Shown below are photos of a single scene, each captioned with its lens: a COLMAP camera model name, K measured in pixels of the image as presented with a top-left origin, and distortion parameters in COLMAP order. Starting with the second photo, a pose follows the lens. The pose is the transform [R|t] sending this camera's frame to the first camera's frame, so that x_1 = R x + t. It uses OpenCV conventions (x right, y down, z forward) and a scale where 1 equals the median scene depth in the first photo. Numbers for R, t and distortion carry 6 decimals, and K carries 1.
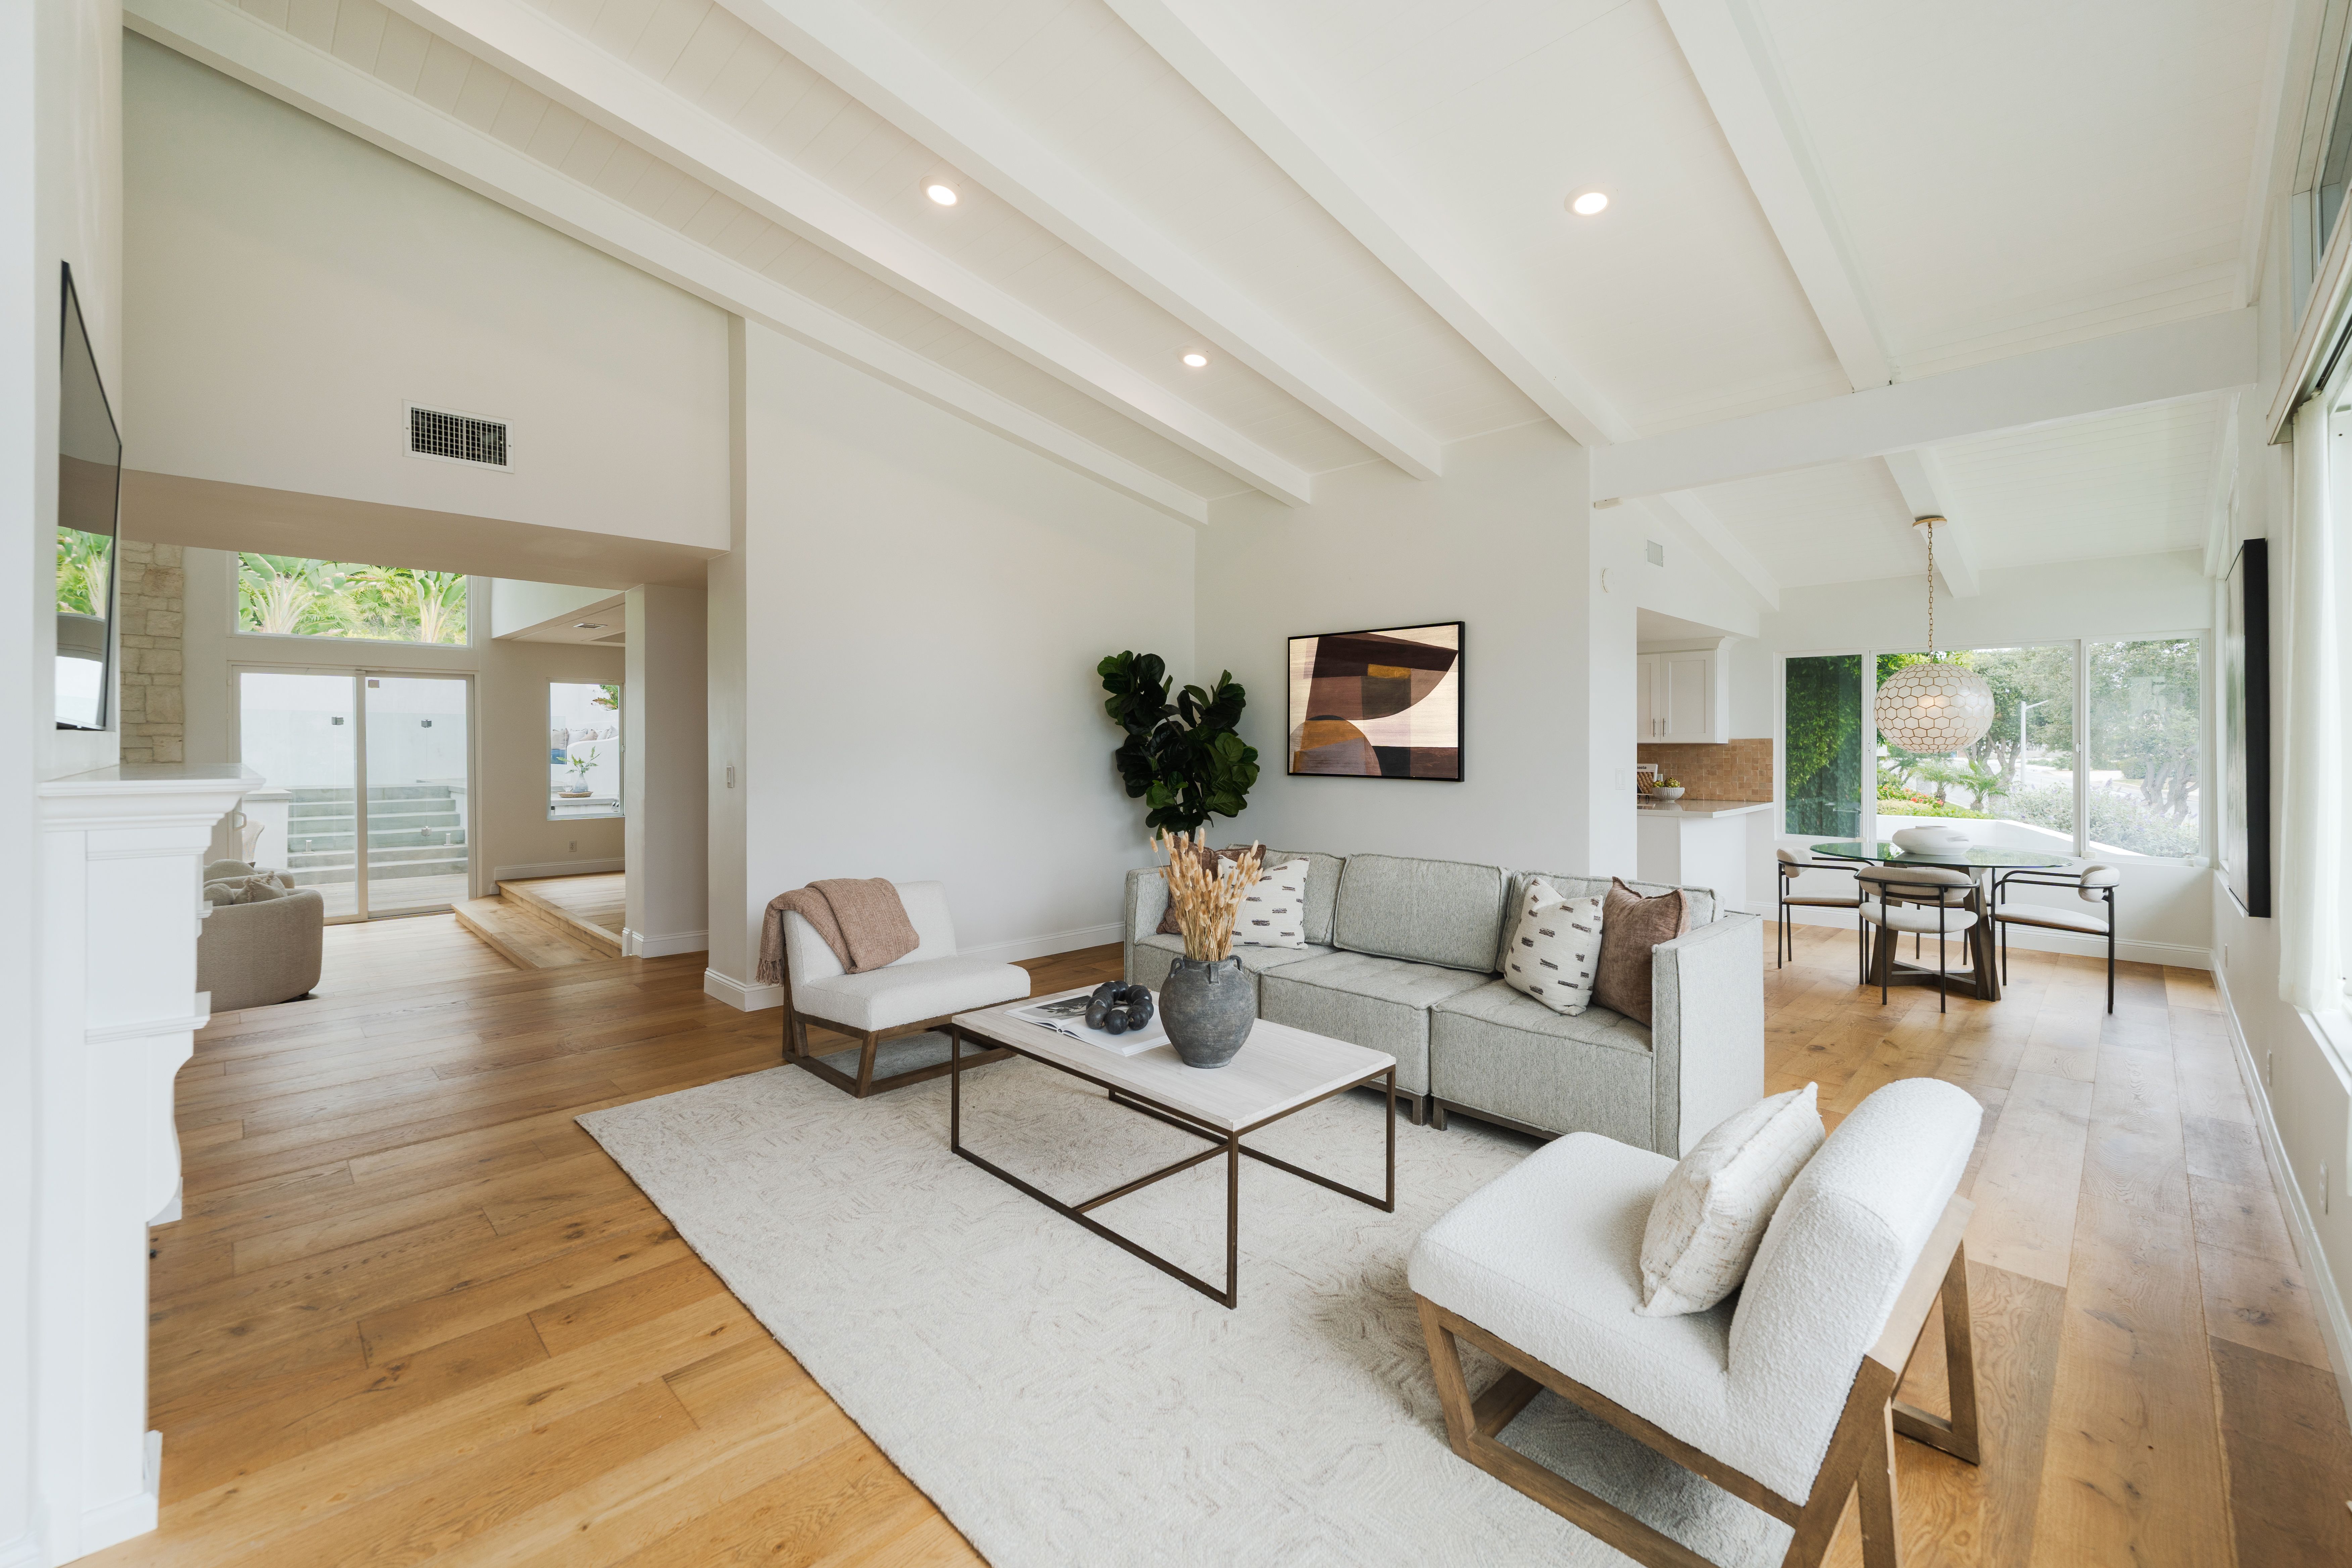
lens RADIAL K [[948.9, 0, 1179.1], [0, 948.9, 758.2], [0, 0, 1]] dist [0.002088, 0.000158]
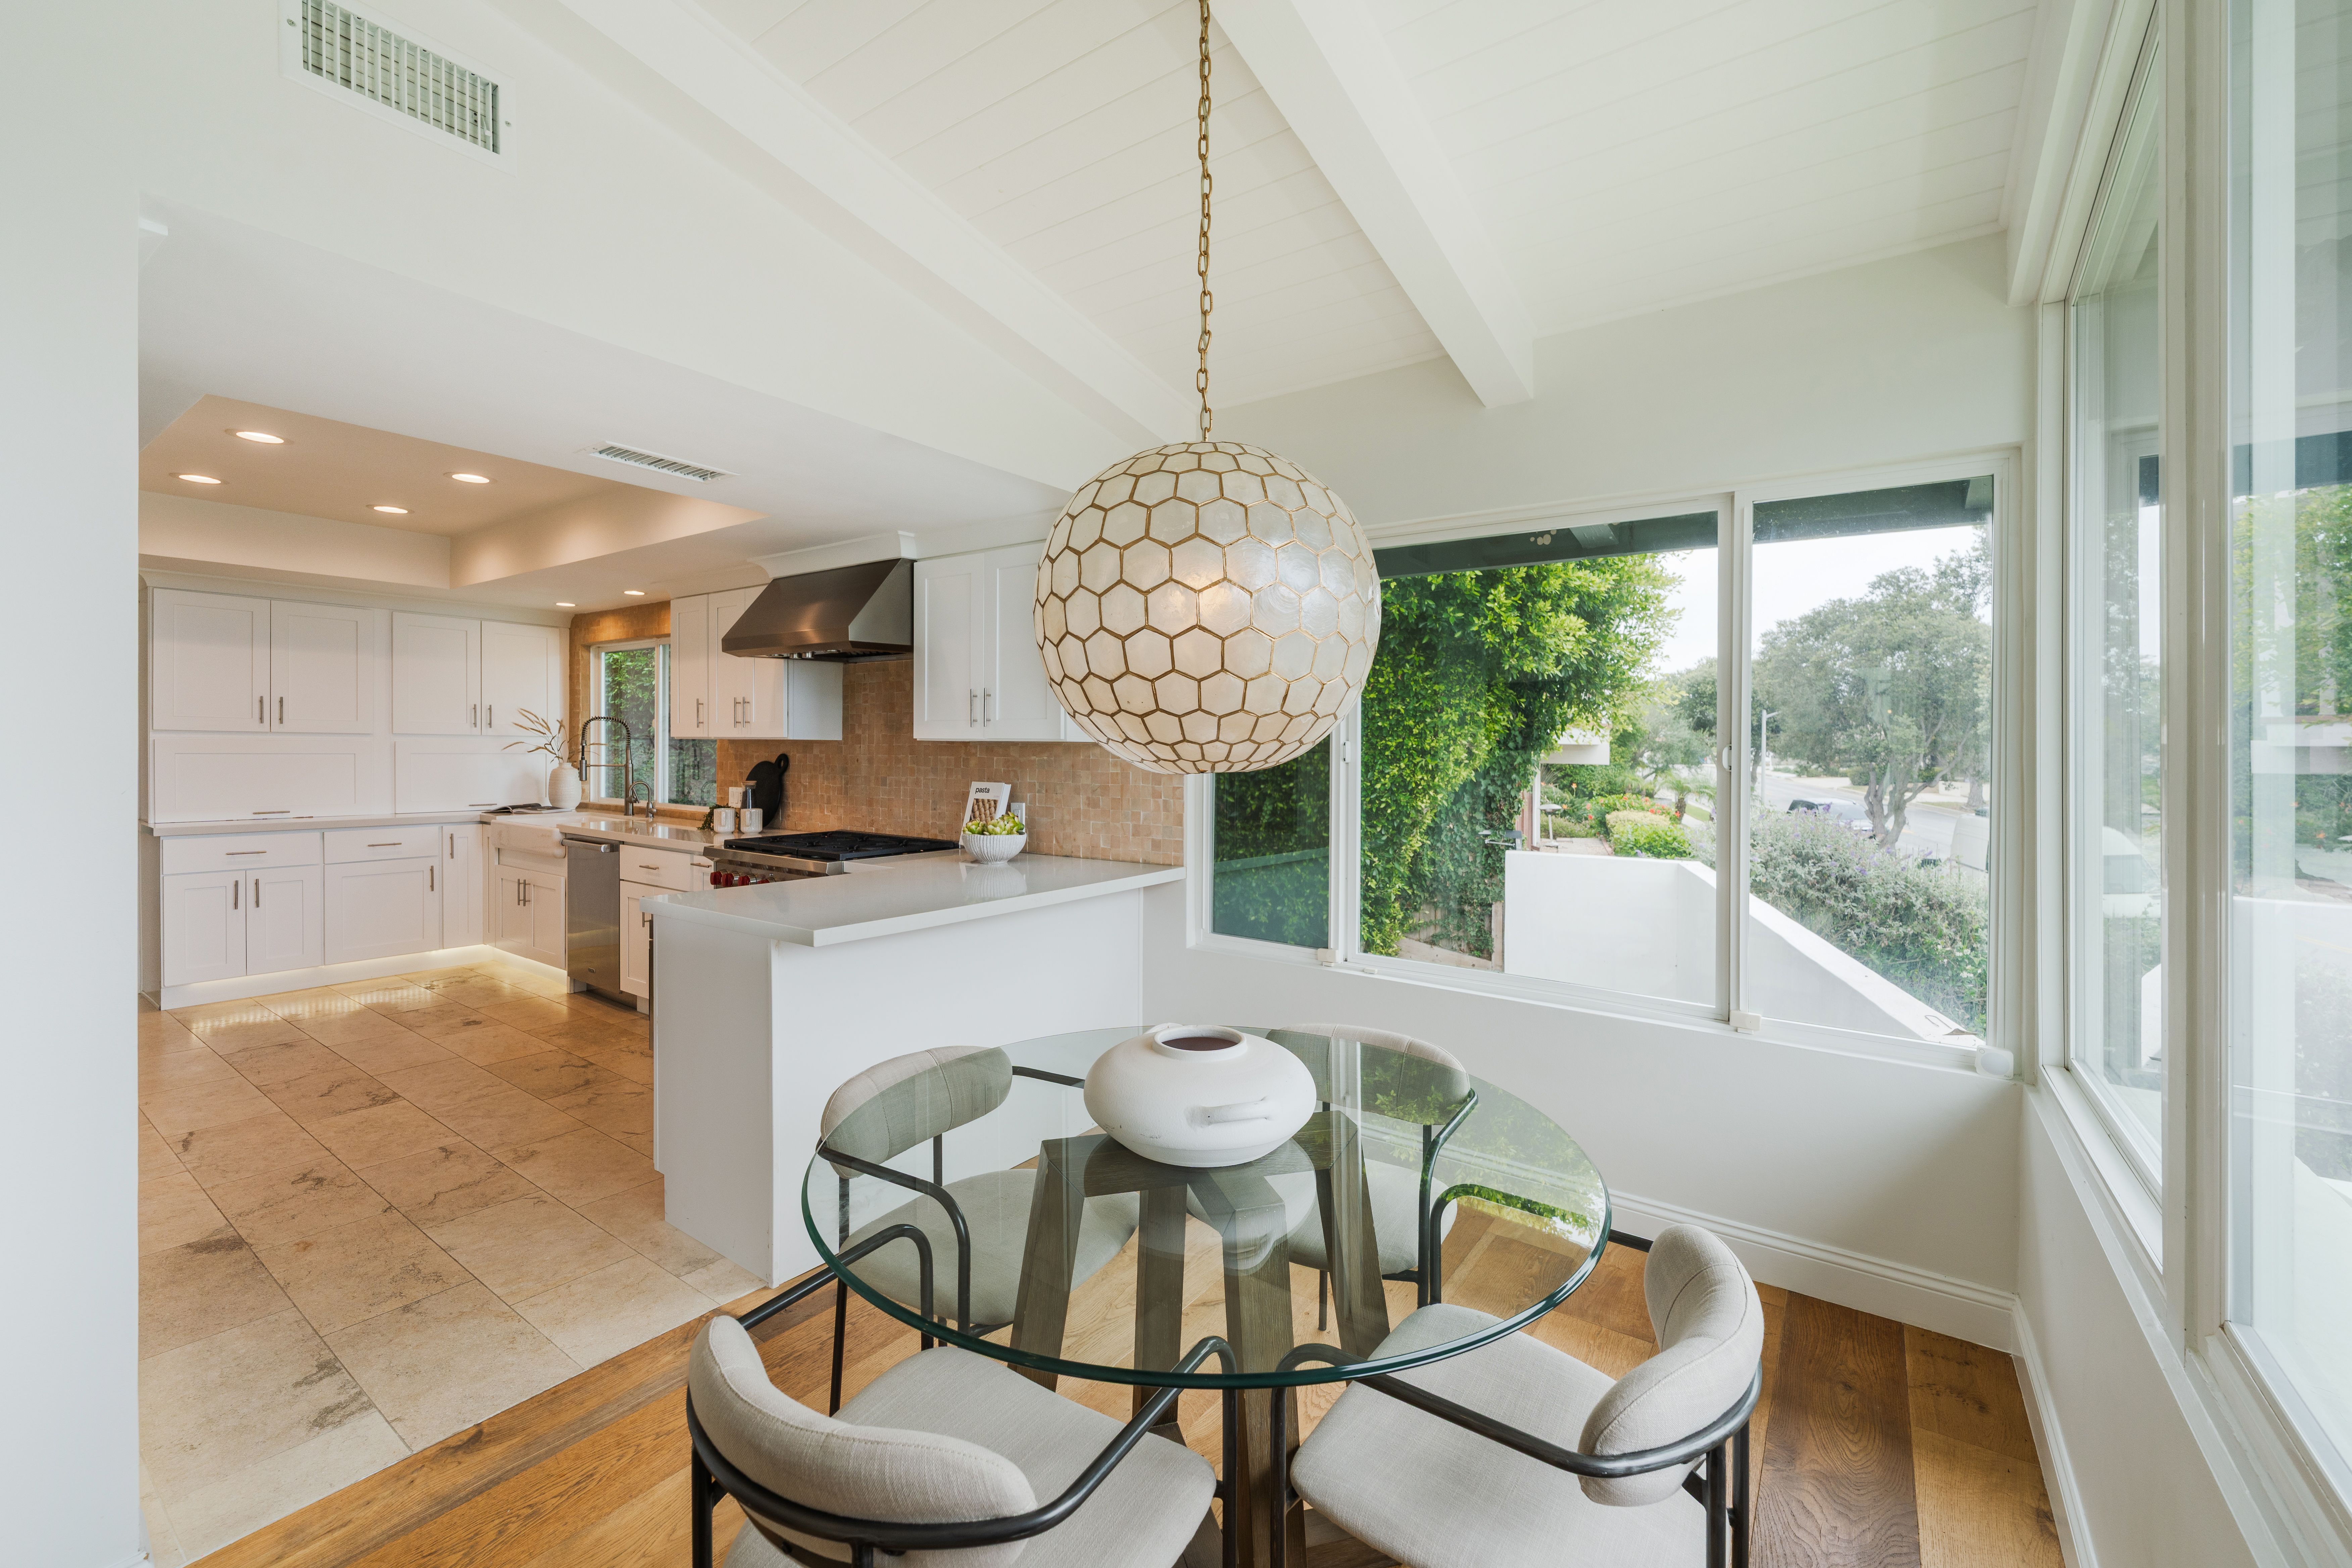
lens RADIAL K [[948.9, 0, 1173.4], [0, 948.9, 773.6], [0, 0, 1]] dist [0.002088, 0.000158]
pose [[0.986996, 0.002987, 0.160717, 0.521208], [-0.004927, 0.999920, 0.011674, -0.005093], [-0.160670, -0.012314, 0.986931, 0.512853]]
